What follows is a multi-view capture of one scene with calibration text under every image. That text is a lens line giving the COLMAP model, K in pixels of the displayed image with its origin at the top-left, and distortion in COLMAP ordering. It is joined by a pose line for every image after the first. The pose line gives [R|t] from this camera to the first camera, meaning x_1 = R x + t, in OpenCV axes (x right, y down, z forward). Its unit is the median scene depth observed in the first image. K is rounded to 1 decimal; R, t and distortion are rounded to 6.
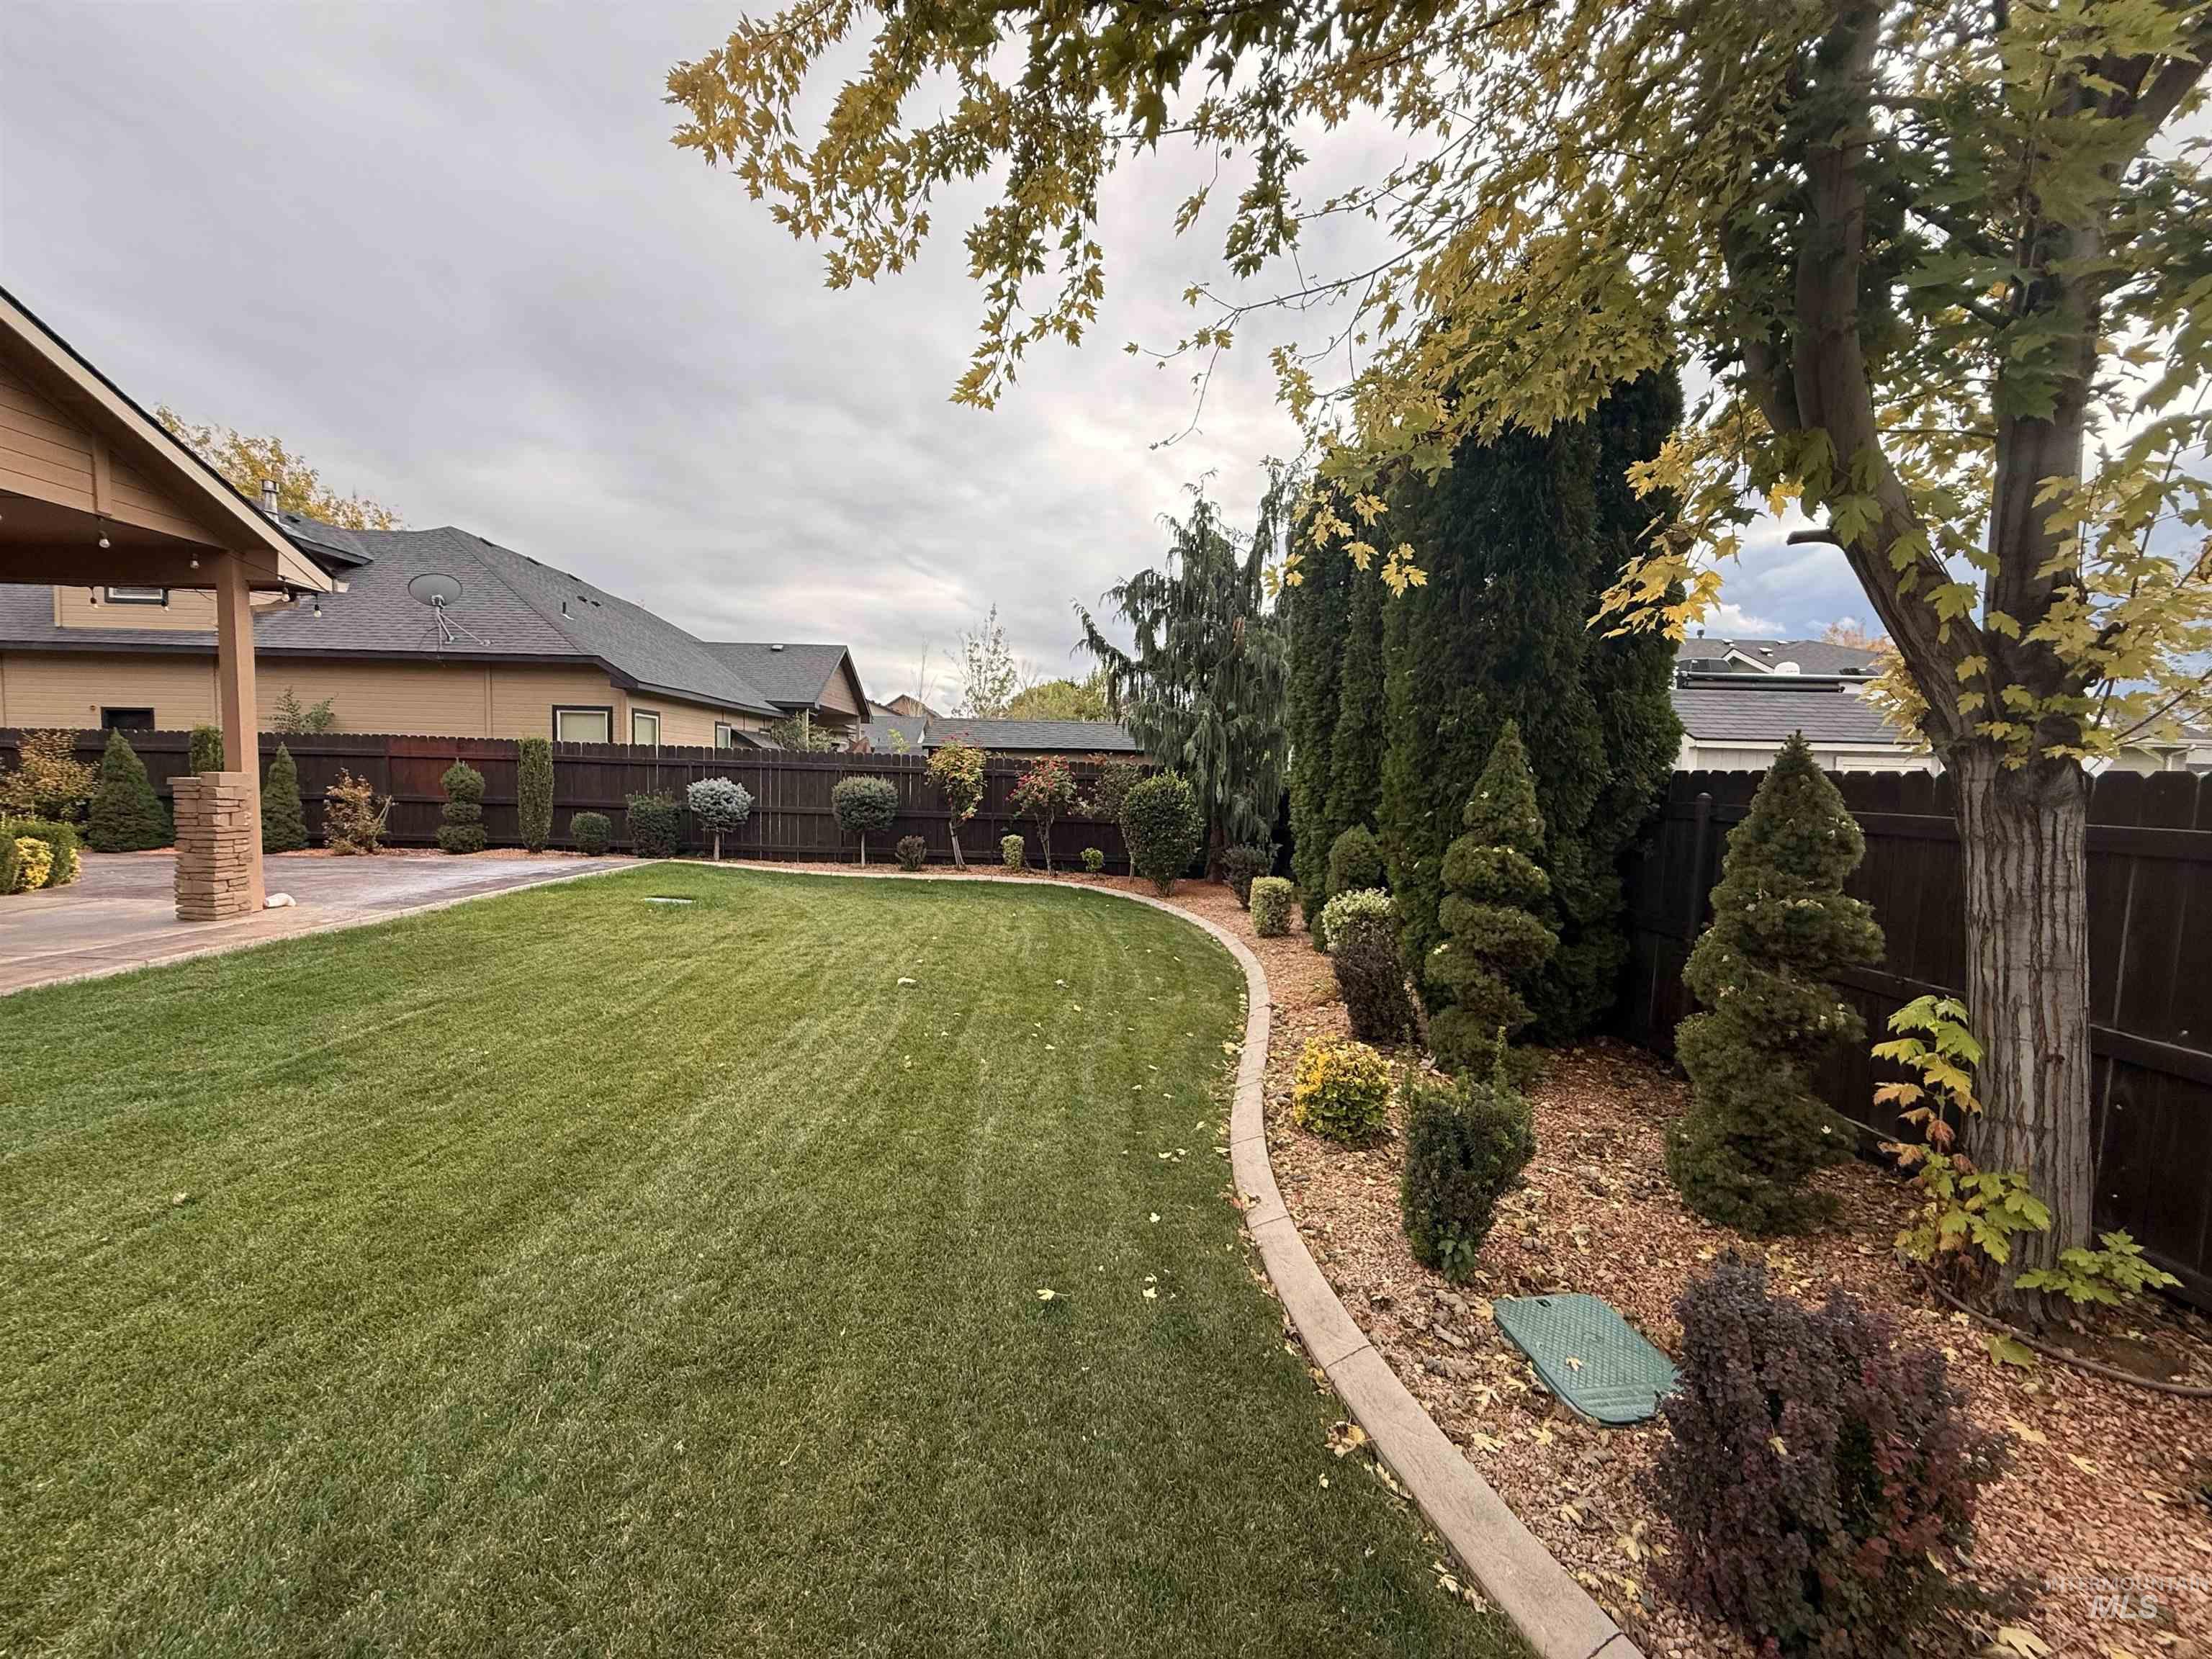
lens RADIAL K [[878.9, 0, 1098.8], [0, 878.9, 830.7], [0, 0, 1]] dist [0.000469, 0.000495]
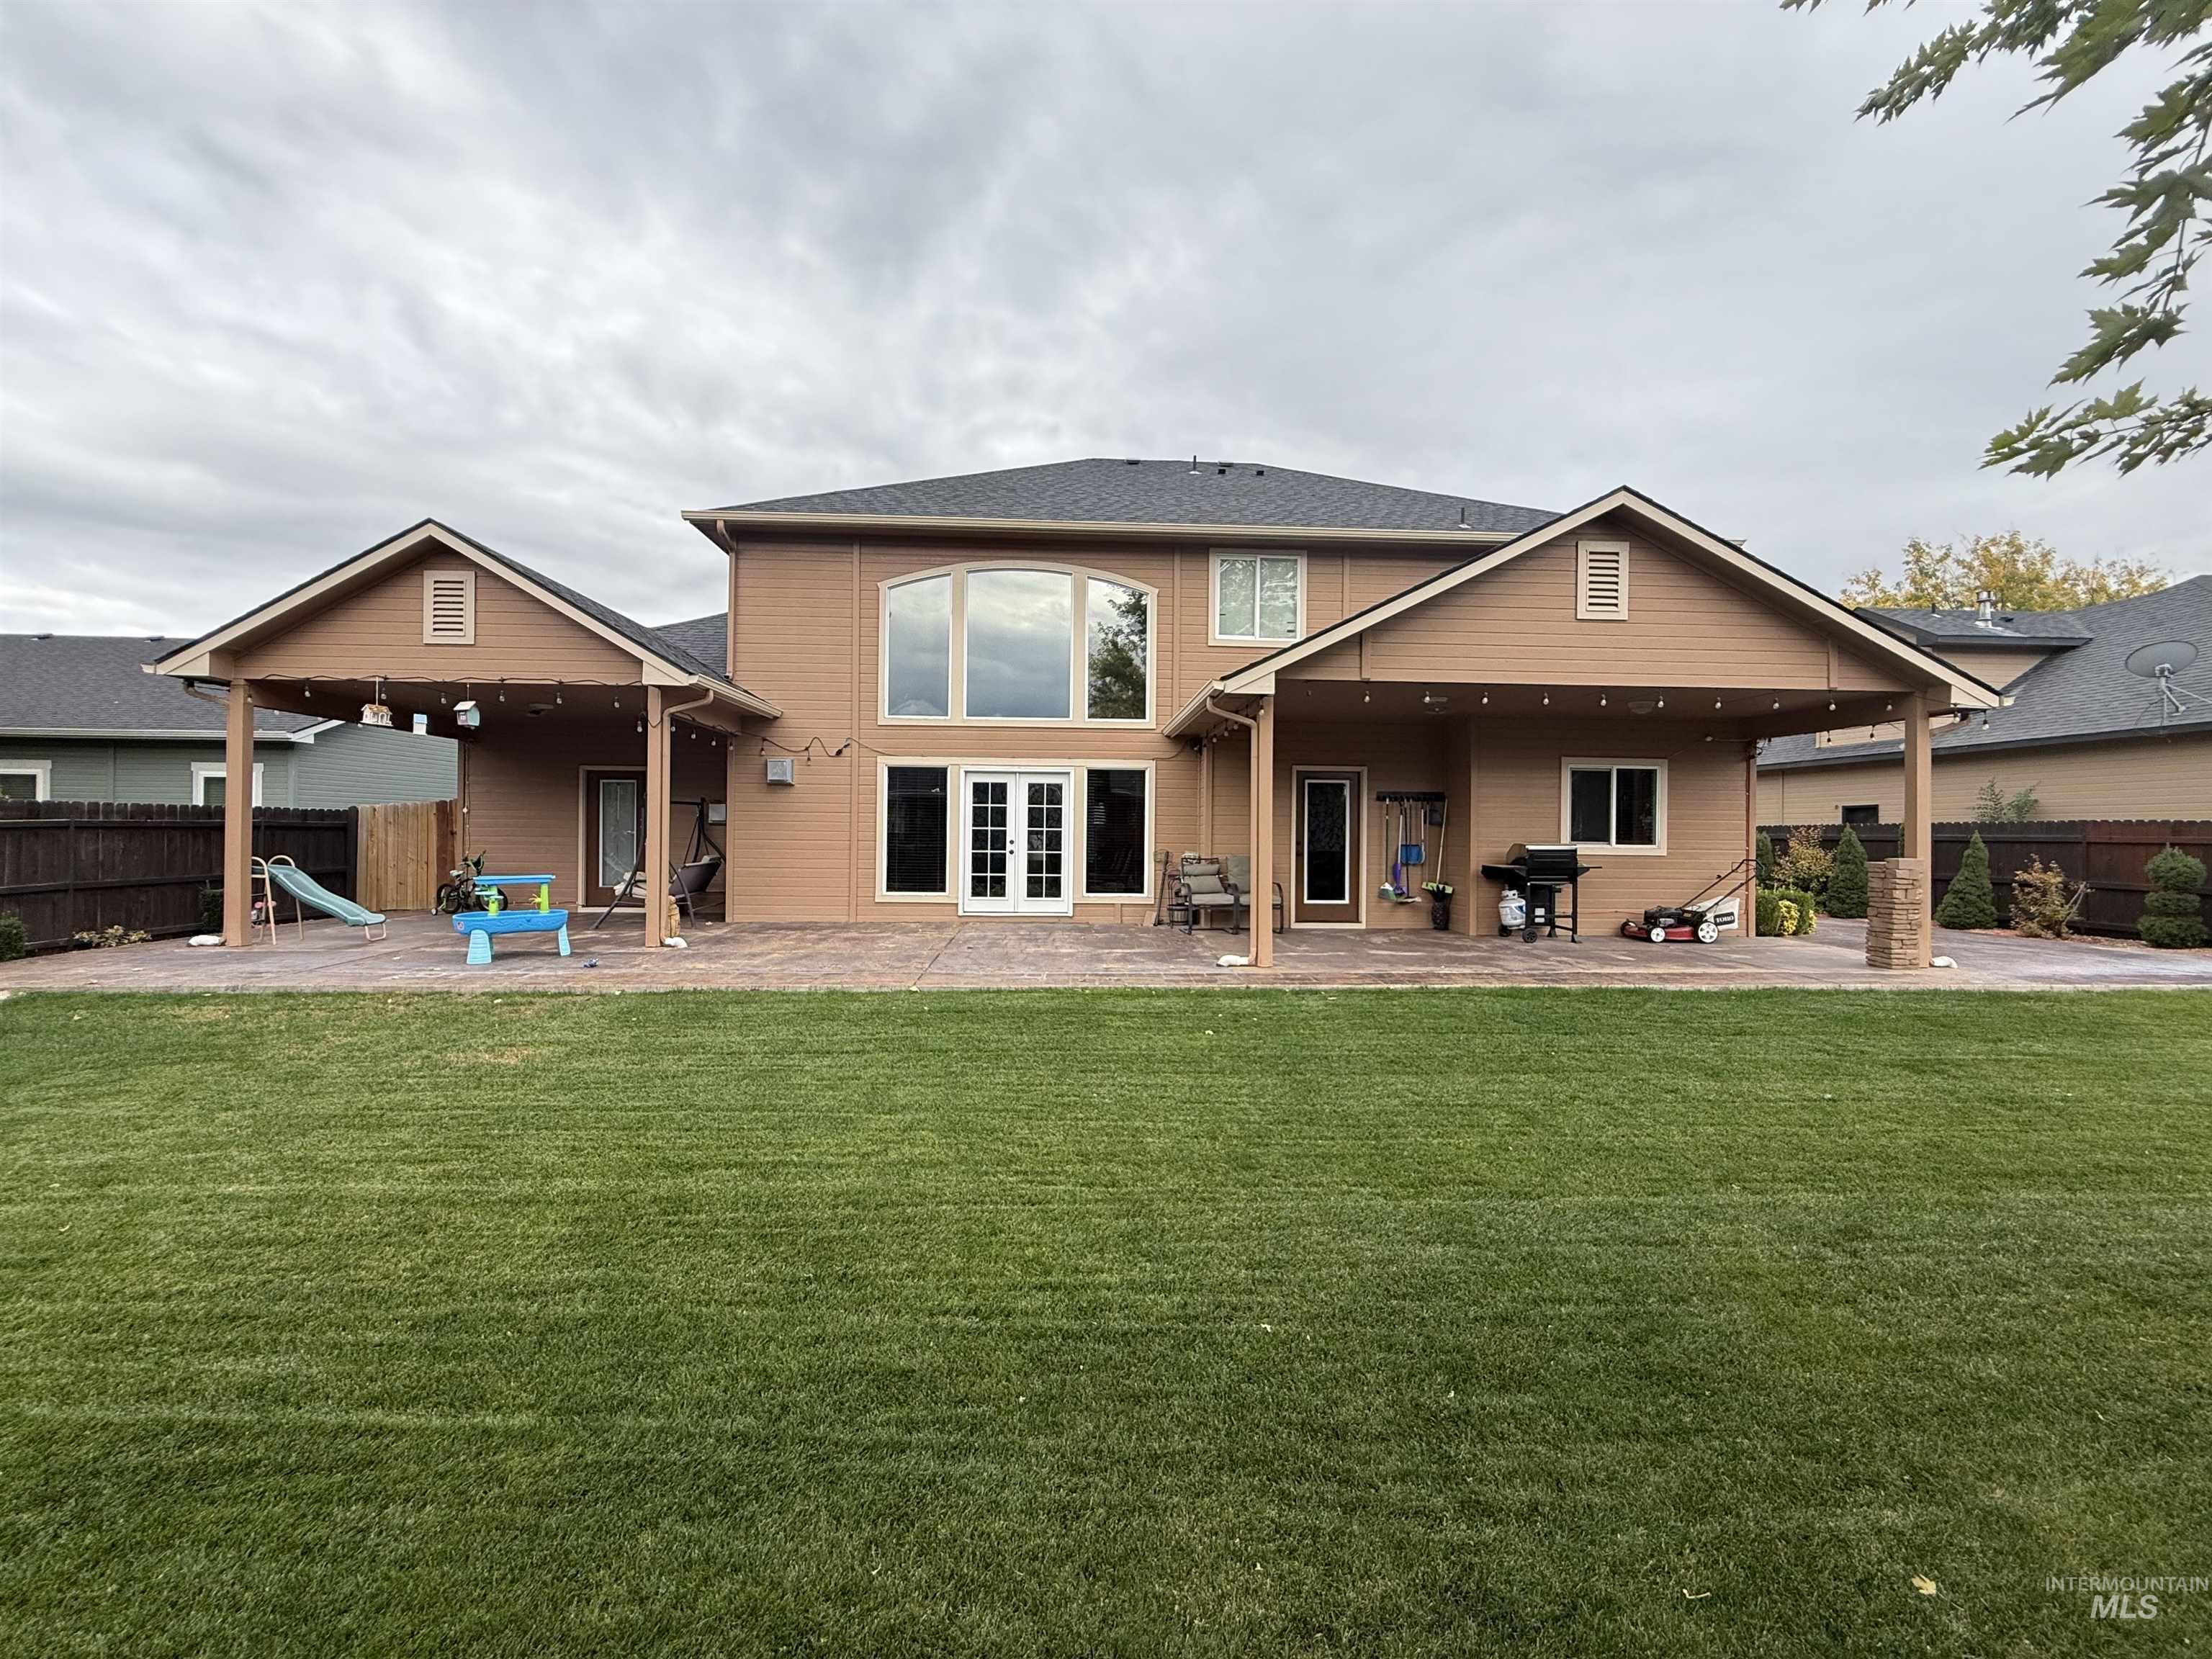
lens RADIAL K [[878.9, 0, 1108.2], [0, 878.9, 830.7], [0, 0, 1]] dist [0.000469, 0.000495]
pose [[0.021676, -0.024566, -0.999463, 0.167157], [-0.070590, 0.997165, -0.026041, 0.006138], [0.997270, 0.071116, 0.019880, -0.123146]]
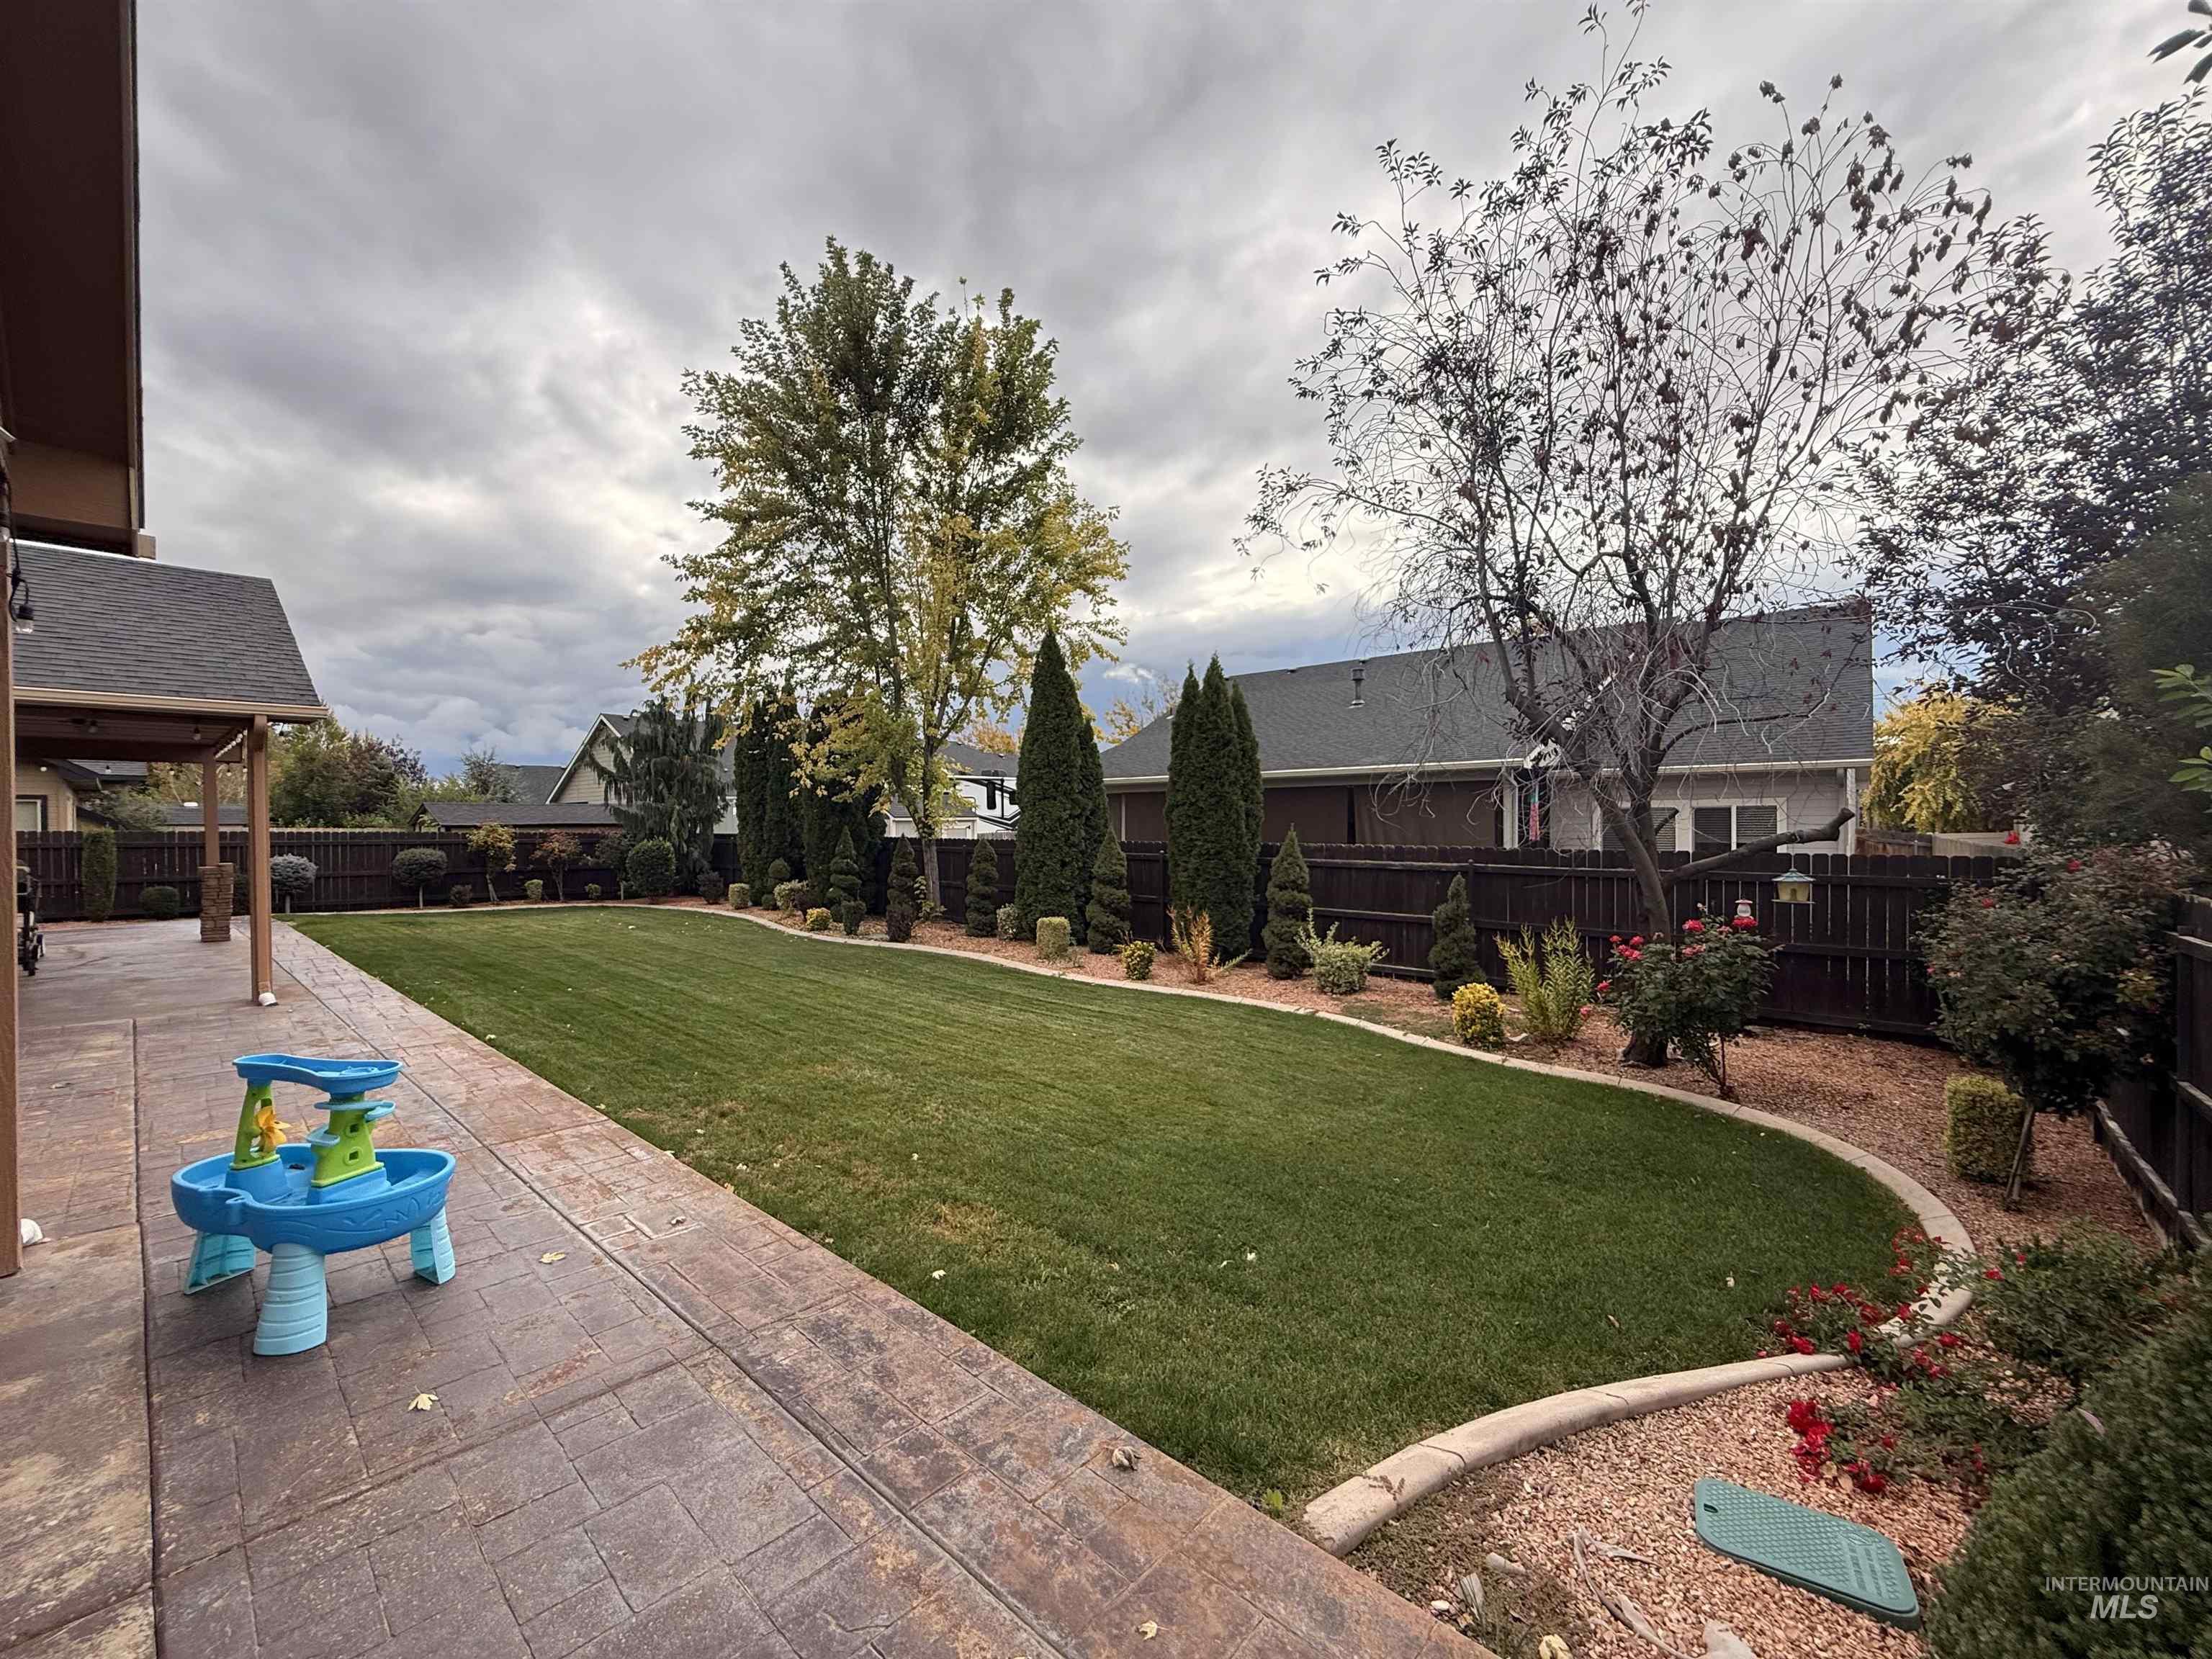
lens RADIAL K [[878.9, 0, 1103.2], [0, 878.9, 829.7], [0, 0, 1]] dist [0.000469, 0.000495]
pose [[0.696017, -0.034352, 0.717203, -0.556431], [0.069932, 0.997349, -0.020096, 0.019458], [-0.714612, 0.064143, 0.696574, -0.918204]]
